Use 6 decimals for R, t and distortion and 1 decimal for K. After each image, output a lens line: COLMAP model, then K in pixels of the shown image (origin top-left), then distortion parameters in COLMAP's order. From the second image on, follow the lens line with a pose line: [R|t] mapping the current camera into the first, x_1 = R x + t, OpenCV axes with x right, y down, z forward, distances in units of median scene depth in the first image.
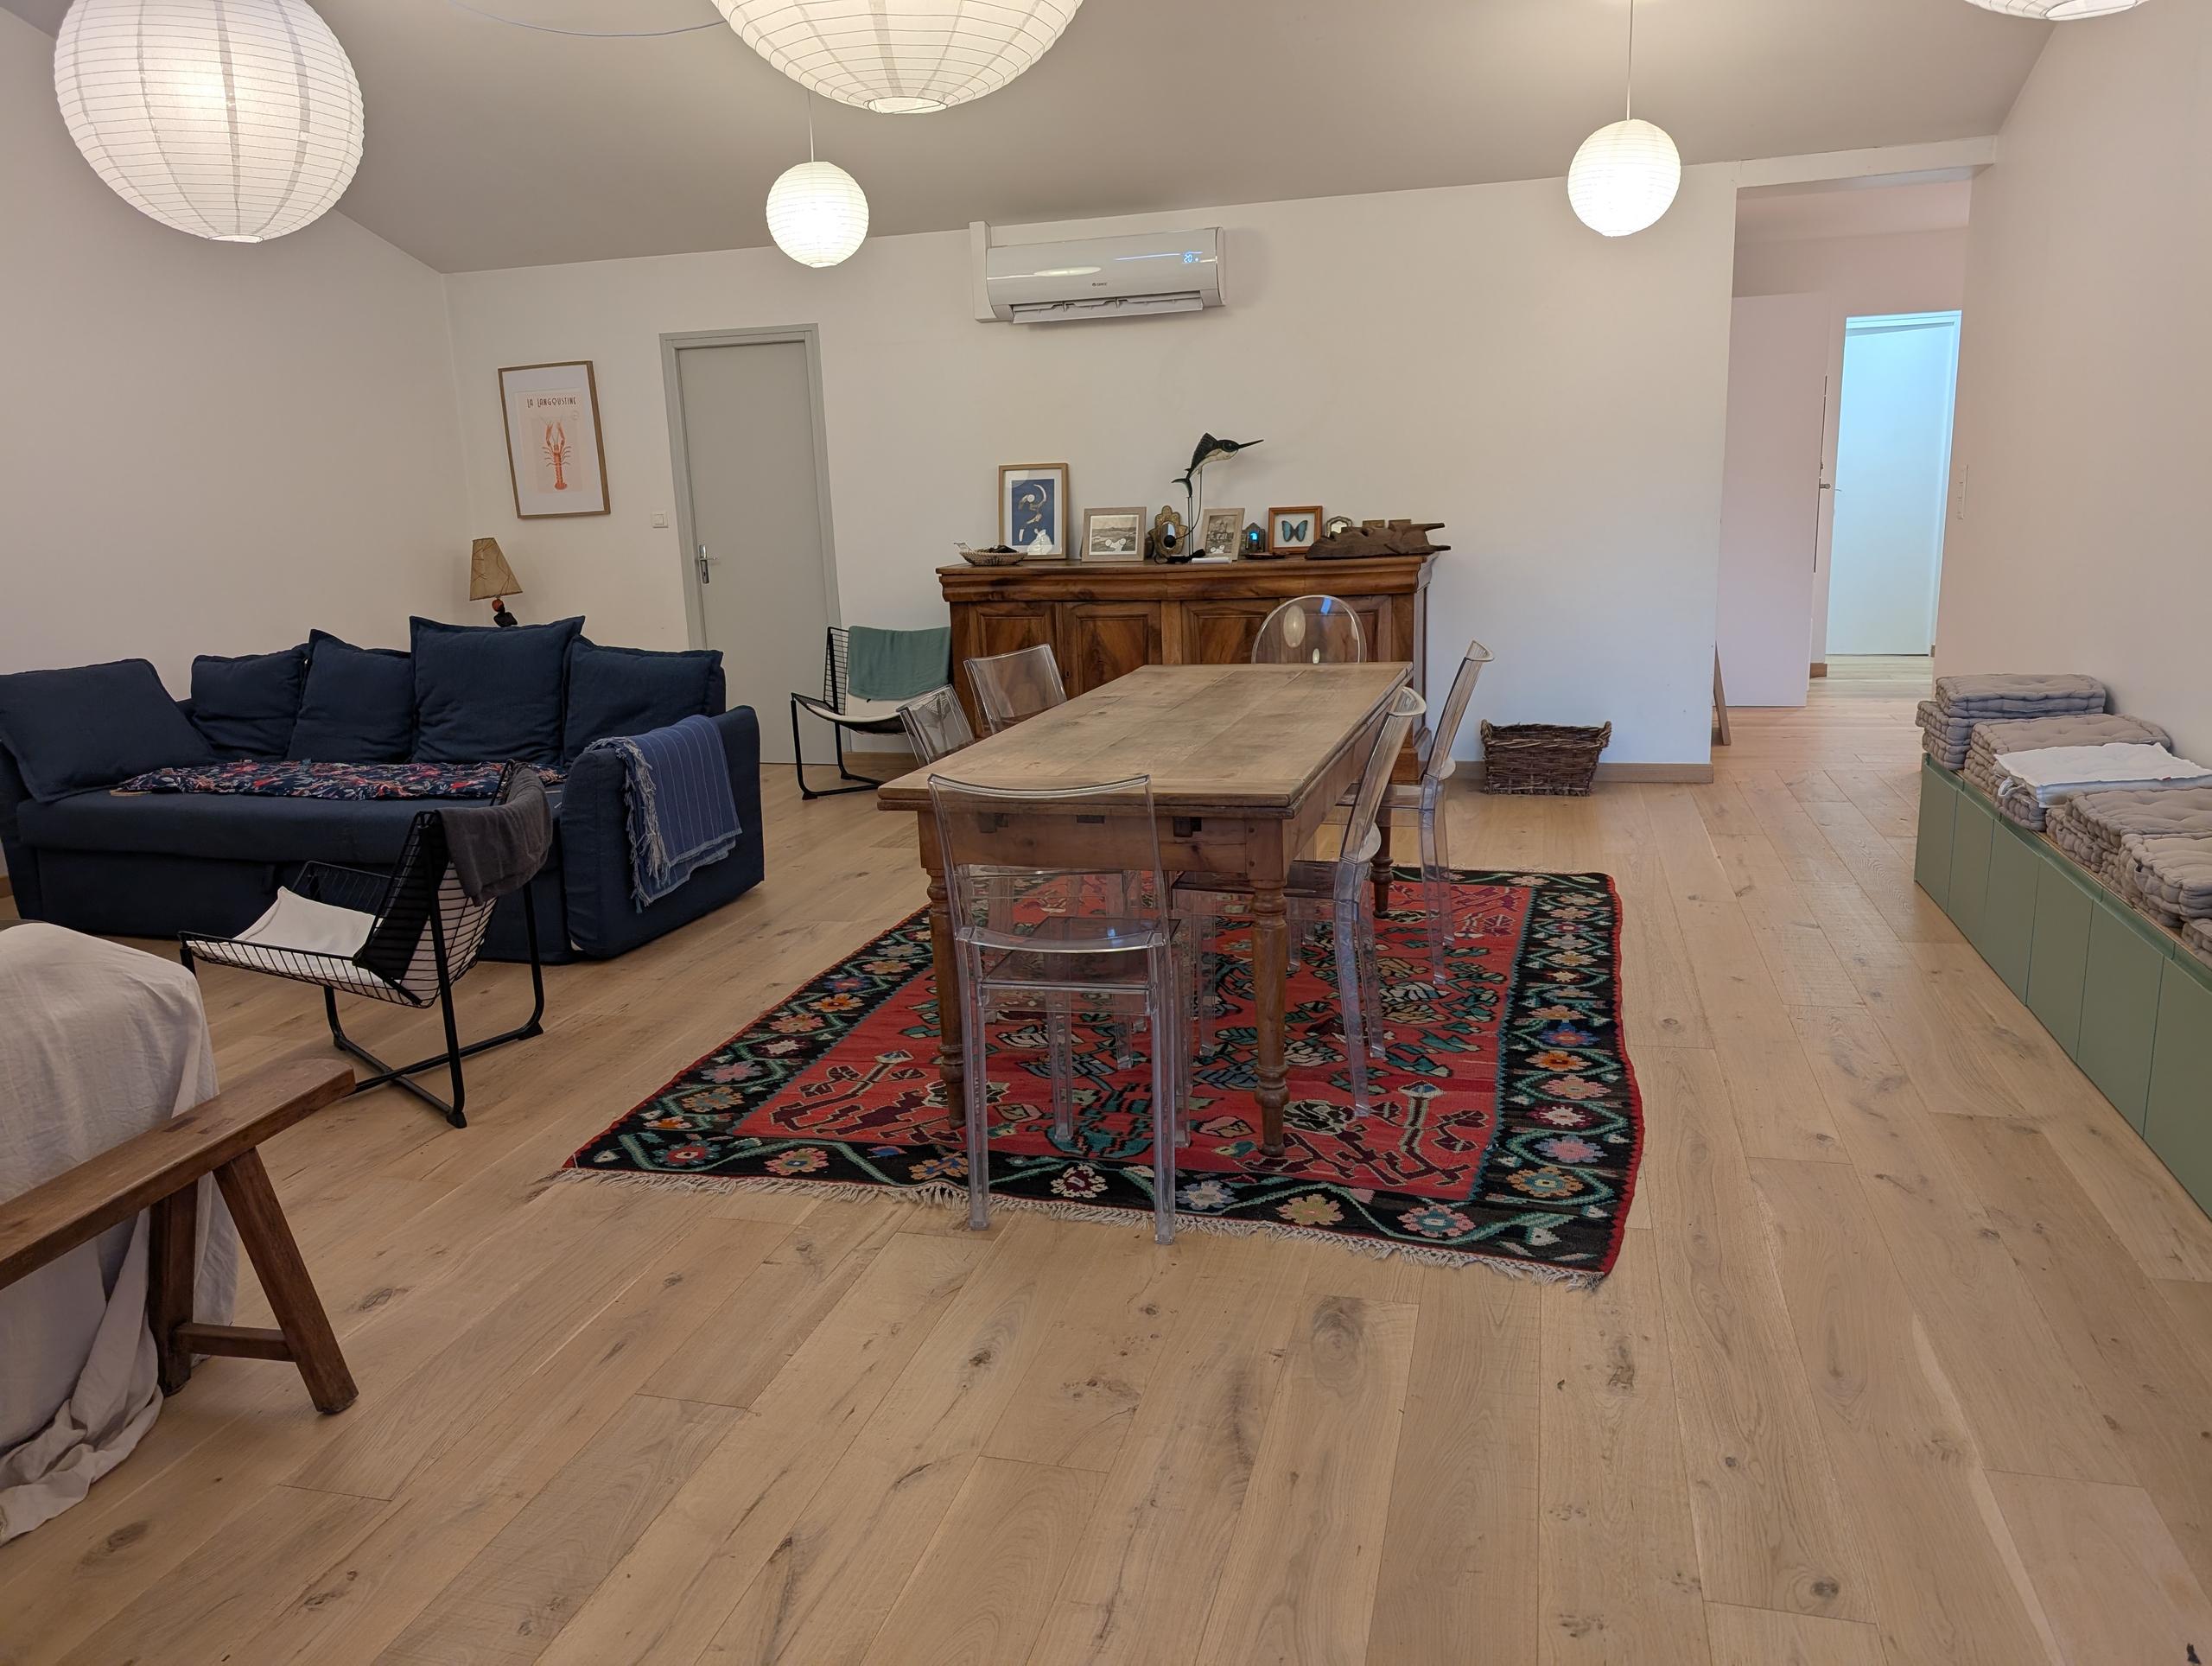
lens RADIAL K [[1571.6, 0, 1108.0], [0, 1571.6, 838.2], [0, 0, 1]] dist [0.003495, 0.001577]
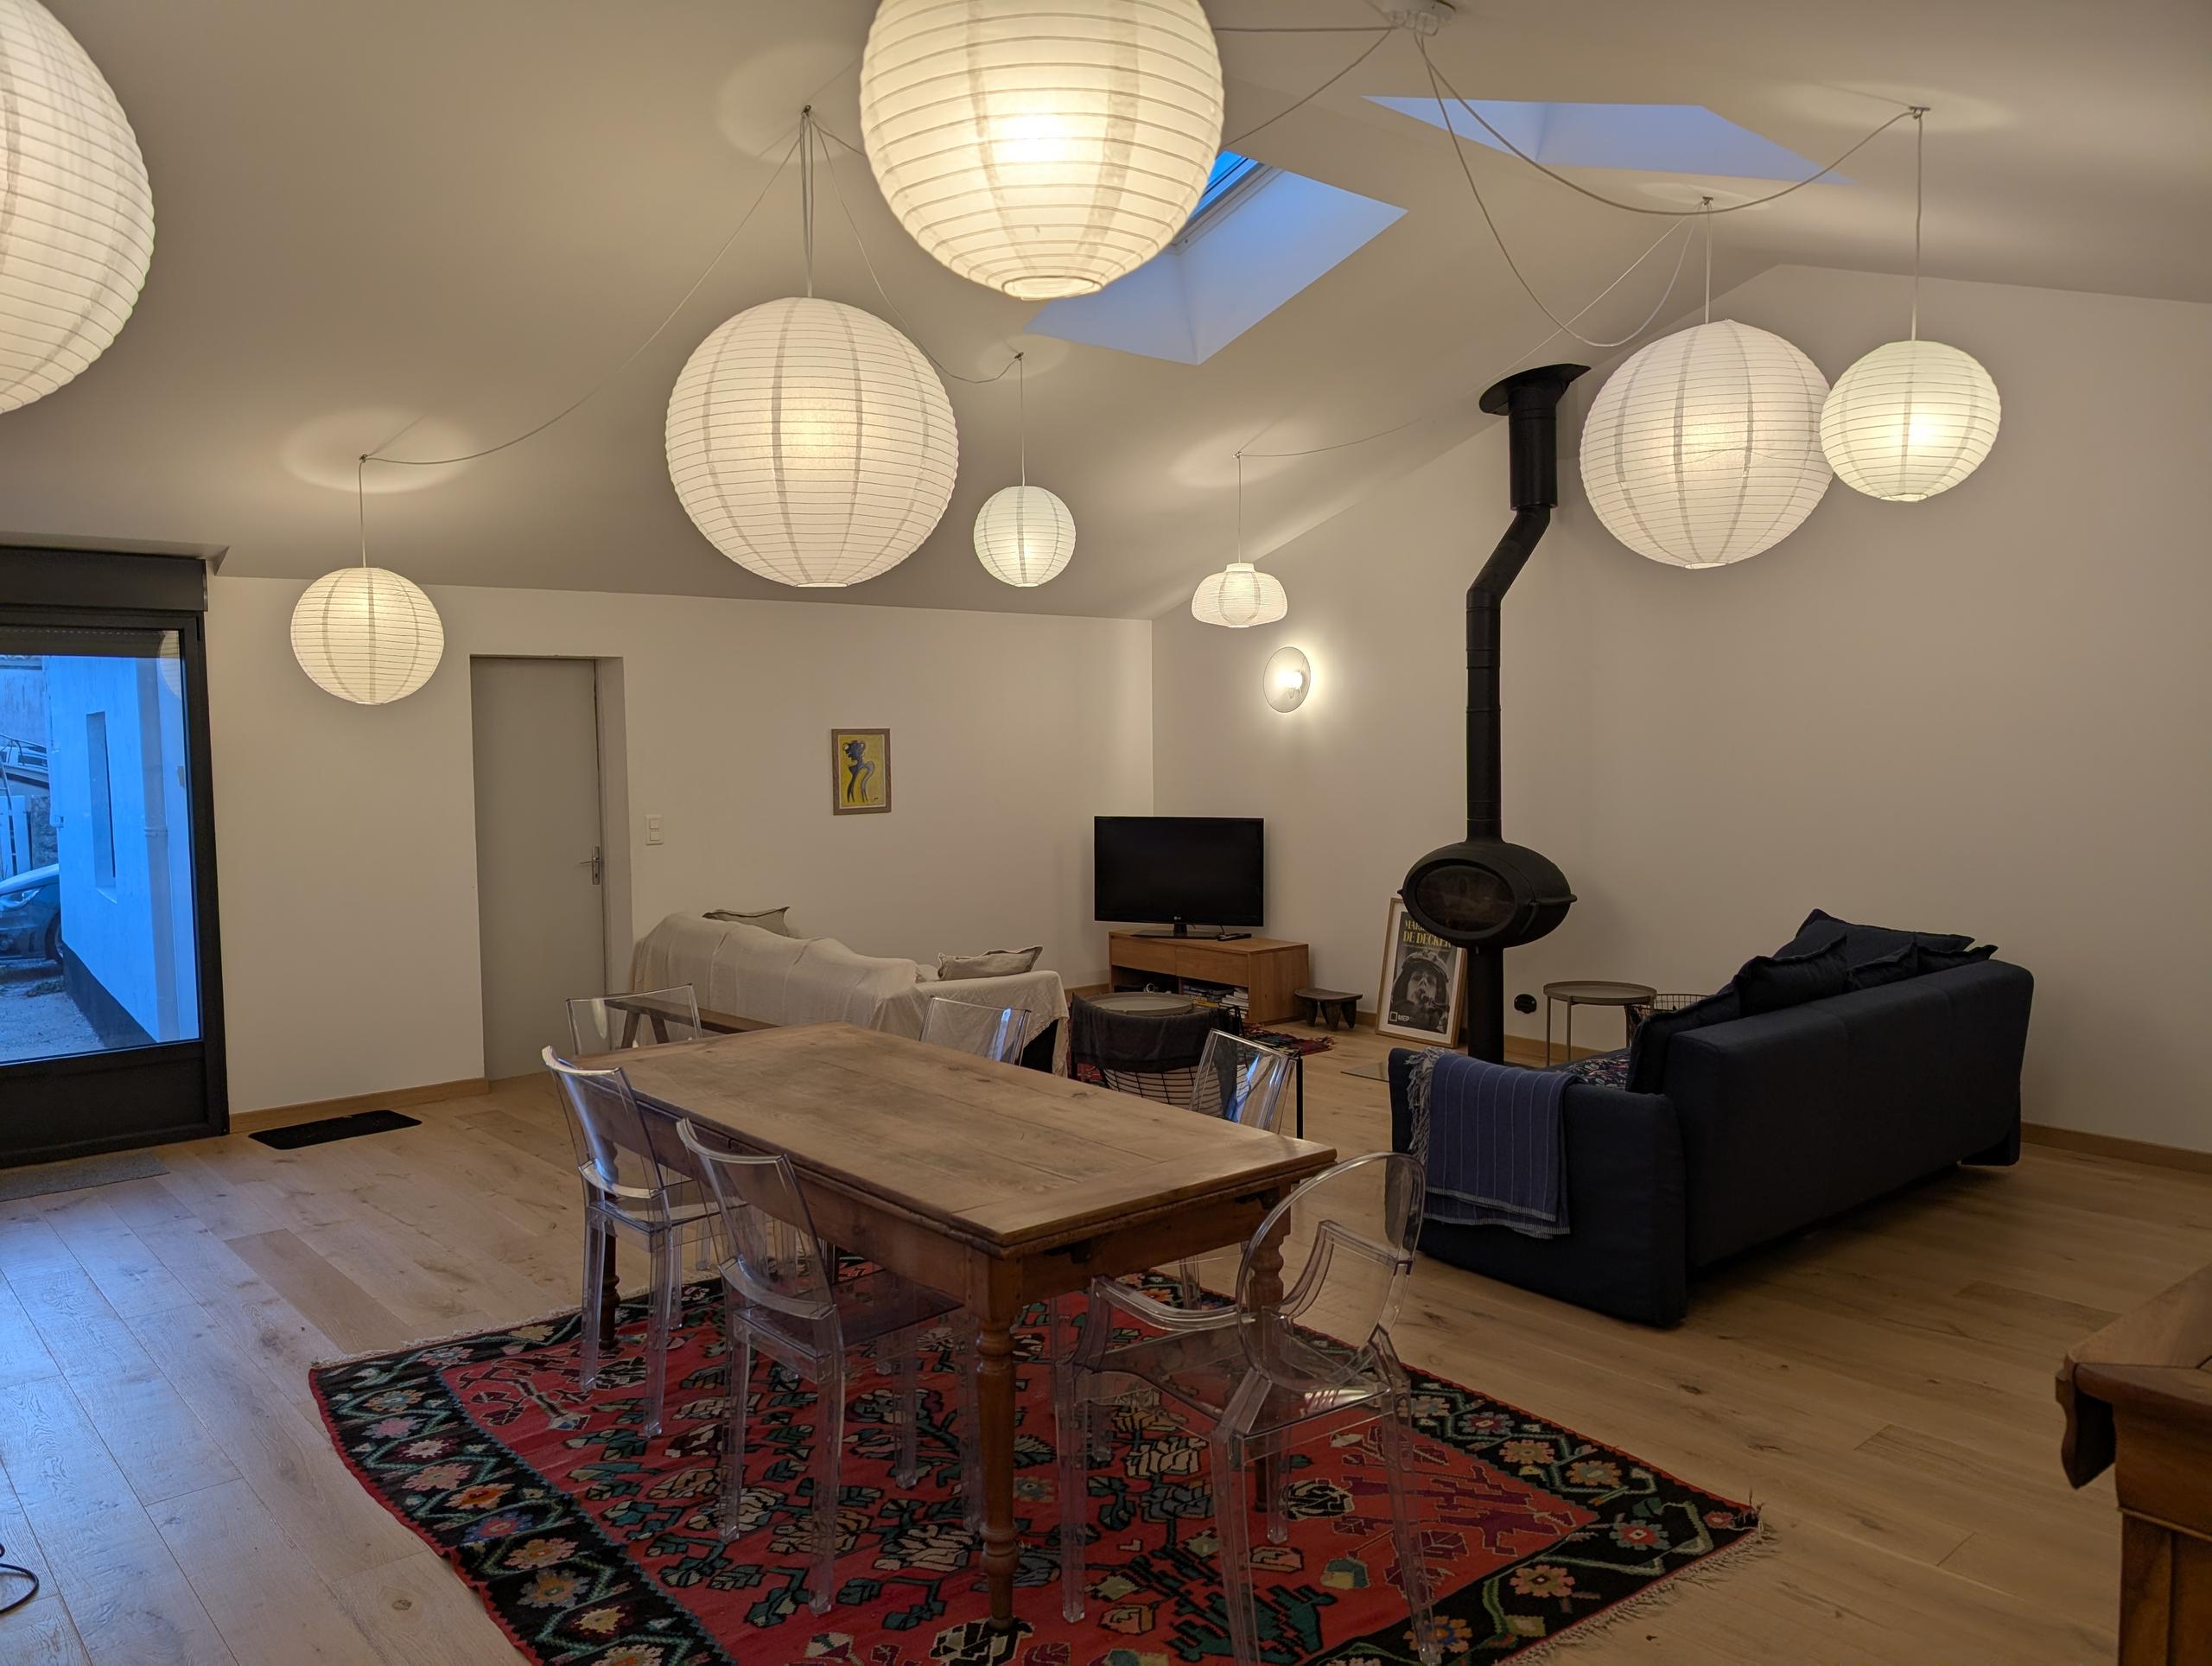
lens RADIAL K [[1571.6, 0, 1109.1], [0, 1571.6, 832.1], [0, 0, 1]] dist [0.003495, 0.001577]
pose [[-0.539750, 0.100457, -0.835810, 0.914244], [-0.156303, 0.963631, 0.216757, -0.552687], [0.827188, 0.247635, -0.504418, 1.860475]]
